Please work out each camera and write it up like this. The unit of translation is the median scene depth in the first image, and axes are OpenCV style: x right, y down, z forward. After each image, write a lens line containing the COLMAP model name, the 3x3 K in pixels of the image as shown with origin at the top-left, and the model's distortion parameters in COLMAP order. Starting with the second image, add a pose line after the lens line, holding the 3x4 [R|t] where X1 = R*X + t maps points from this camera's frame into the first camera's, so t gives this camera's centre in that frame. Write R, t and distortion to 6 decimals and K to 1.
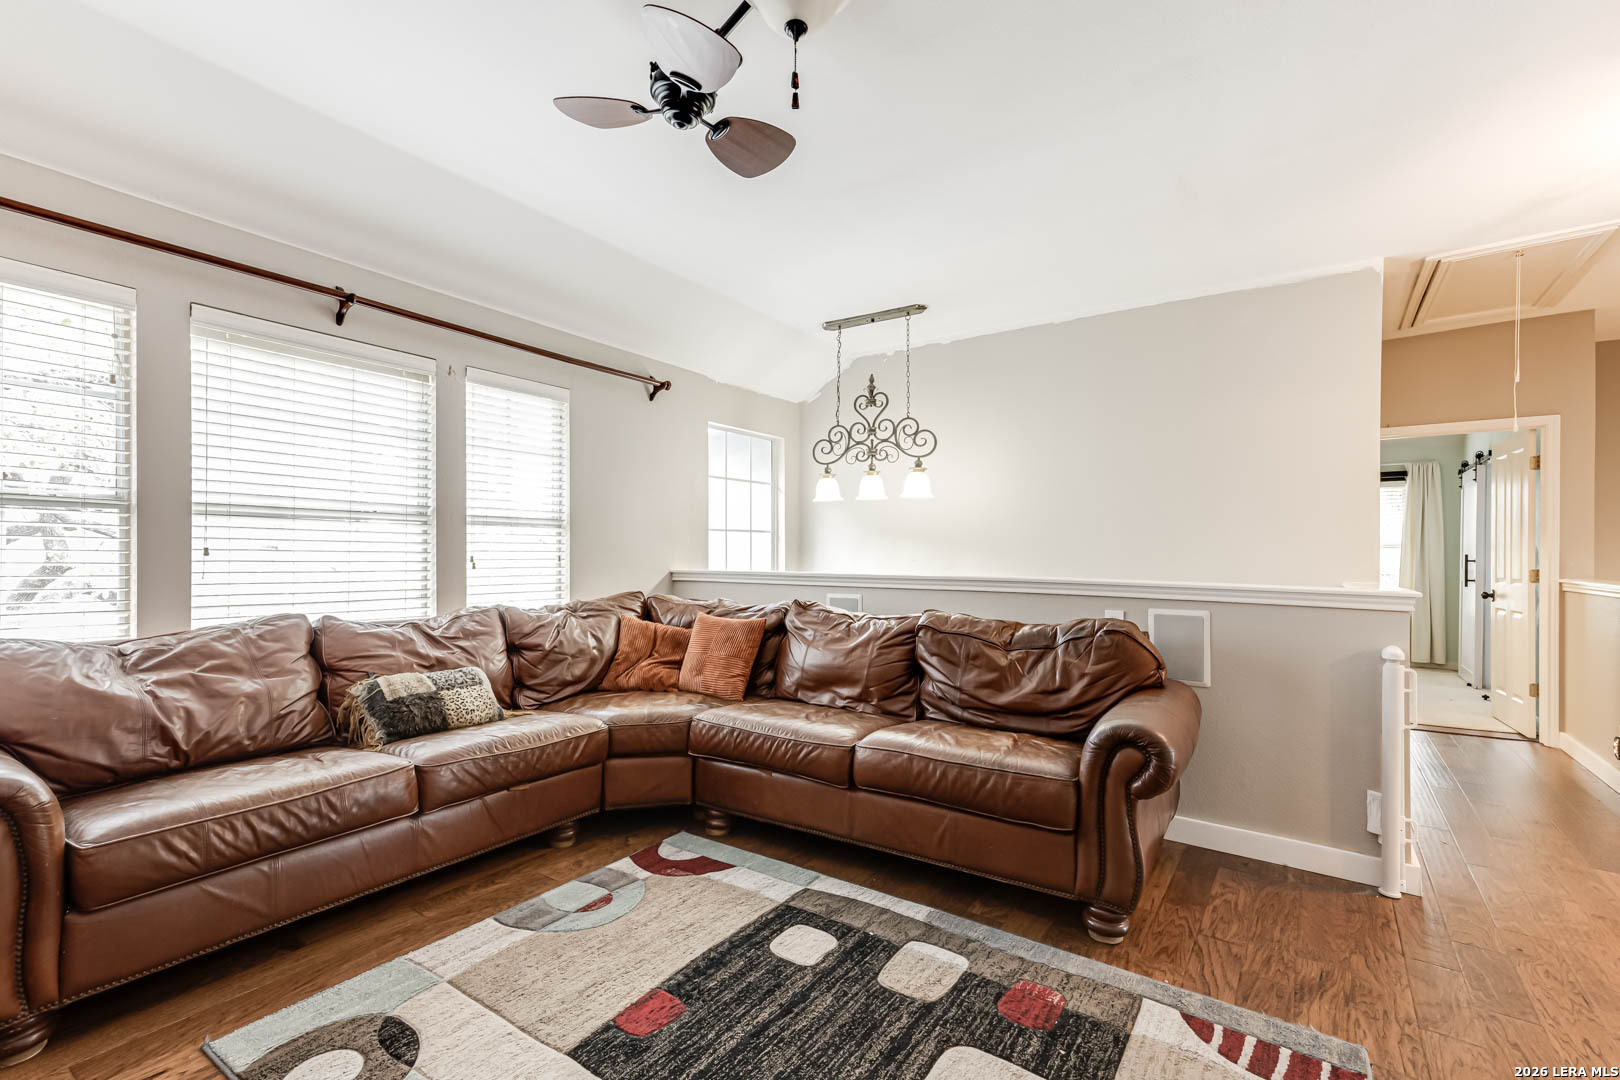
lens RADIAL K [[722.1, 0, 812.3], [0, 722.1, 547.3], [0, 0, 1]] dist [0.025416, 0.000283]
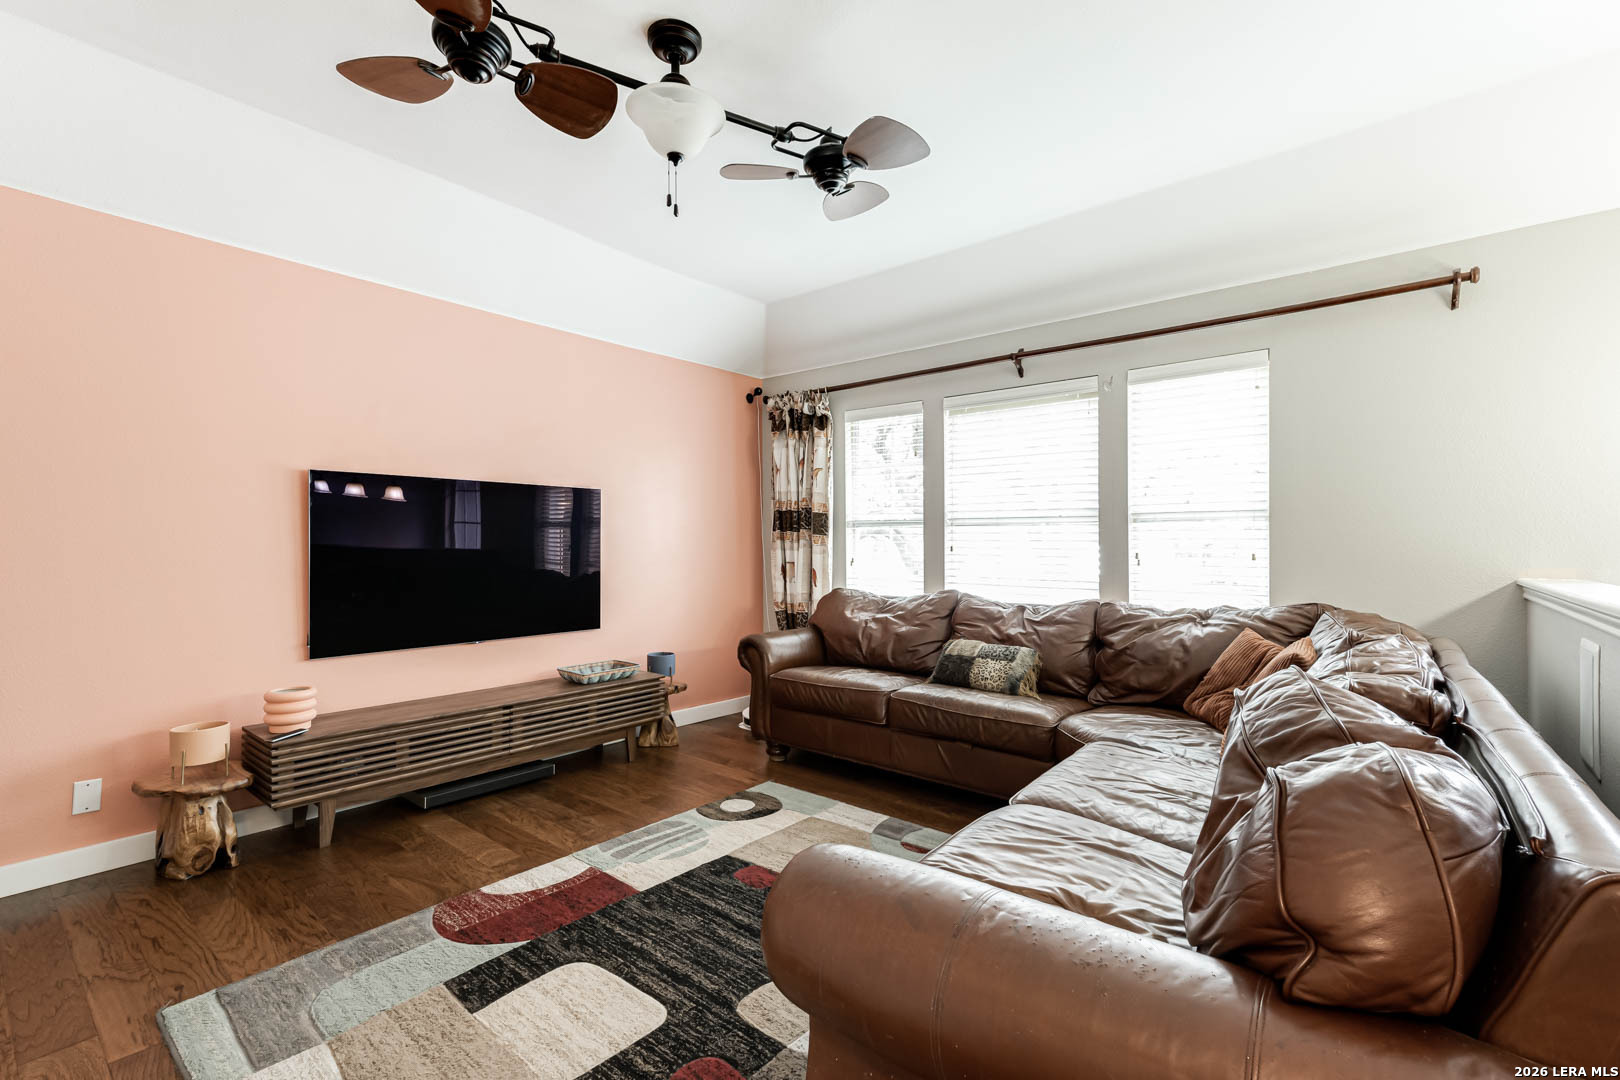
lens RADIAL K [[722.1, 0, 802.7], [0, 722.1, 543.2], [0, 0, 1]] dist [0.025416, 0.000283]
pose [[-0.096509, -0.013099, -0.995246, 0.651211], [0.002414, 0.999907, -0.013395, 0.011901], [0.995329, -0.003695, -0.096469, 0.687199]]
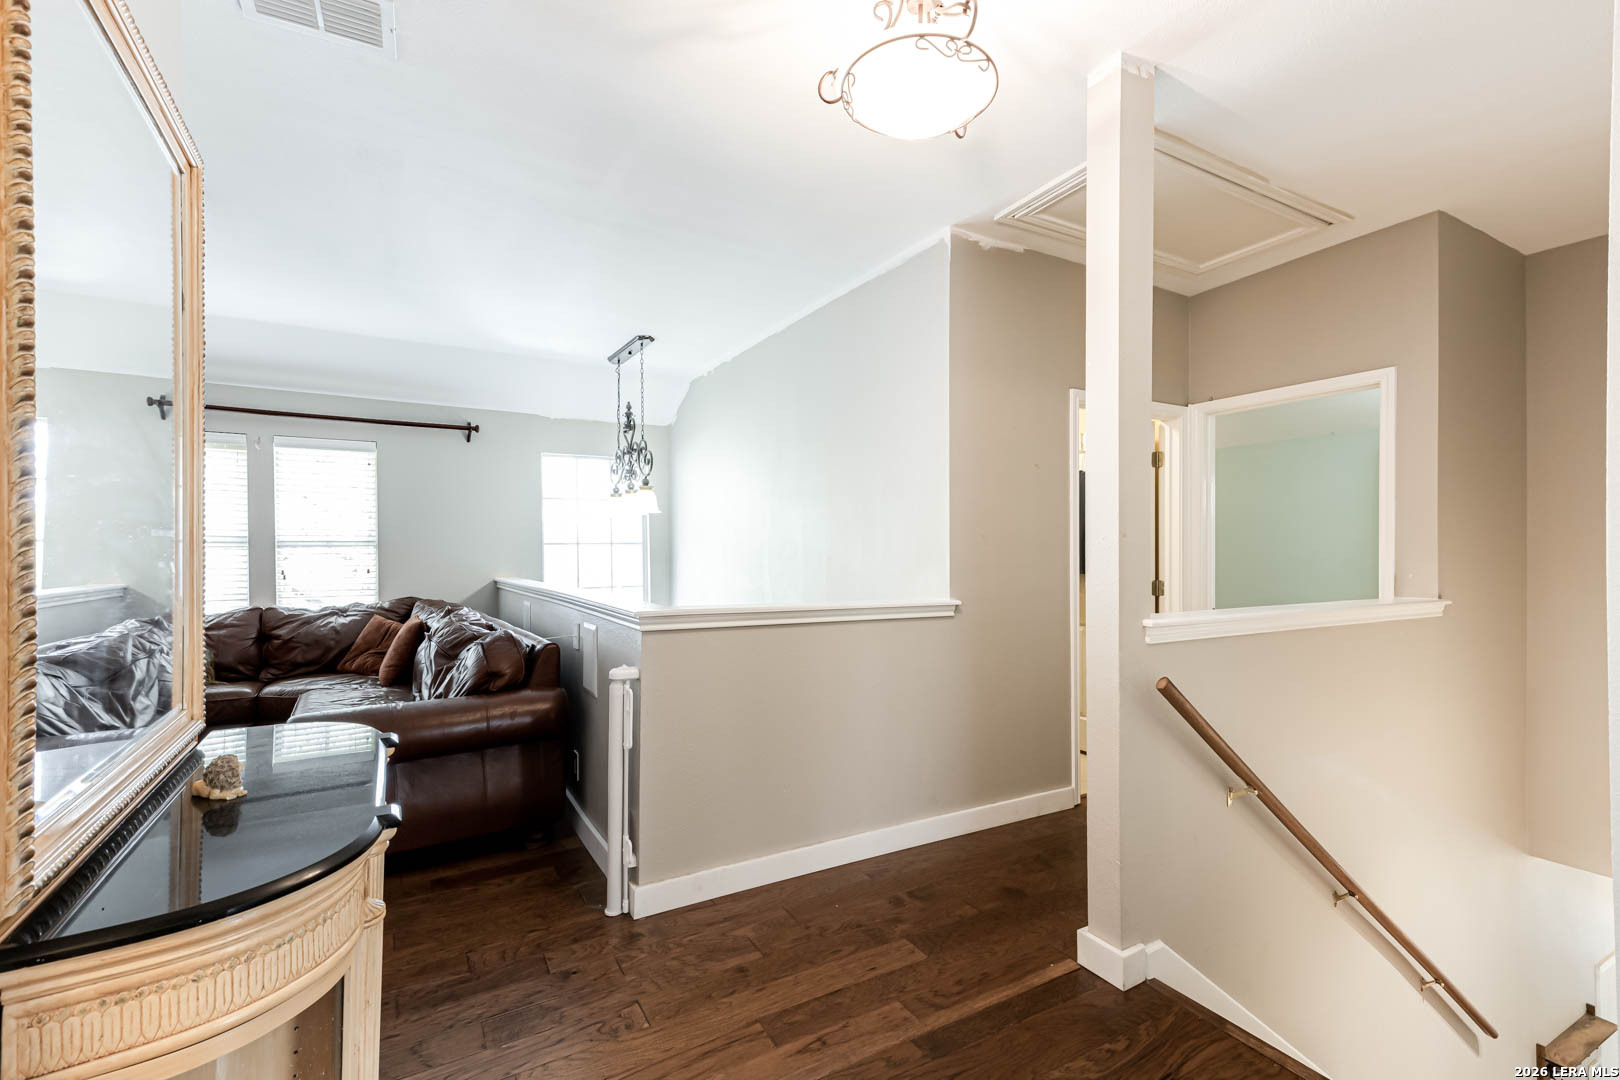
lens RADIAL K [[722.1, 0, 798.4], [0, 722.1, 545.5], [0, 0, 1]] dist [0.025416, 0.000283]
pose [[0.902230, -0.015086, -0.430991, 1.133798], [0.014280, 0.999885, -0.005106, -0.015887], [0.431019, -0.001548, 0.902342, 0.169554]]
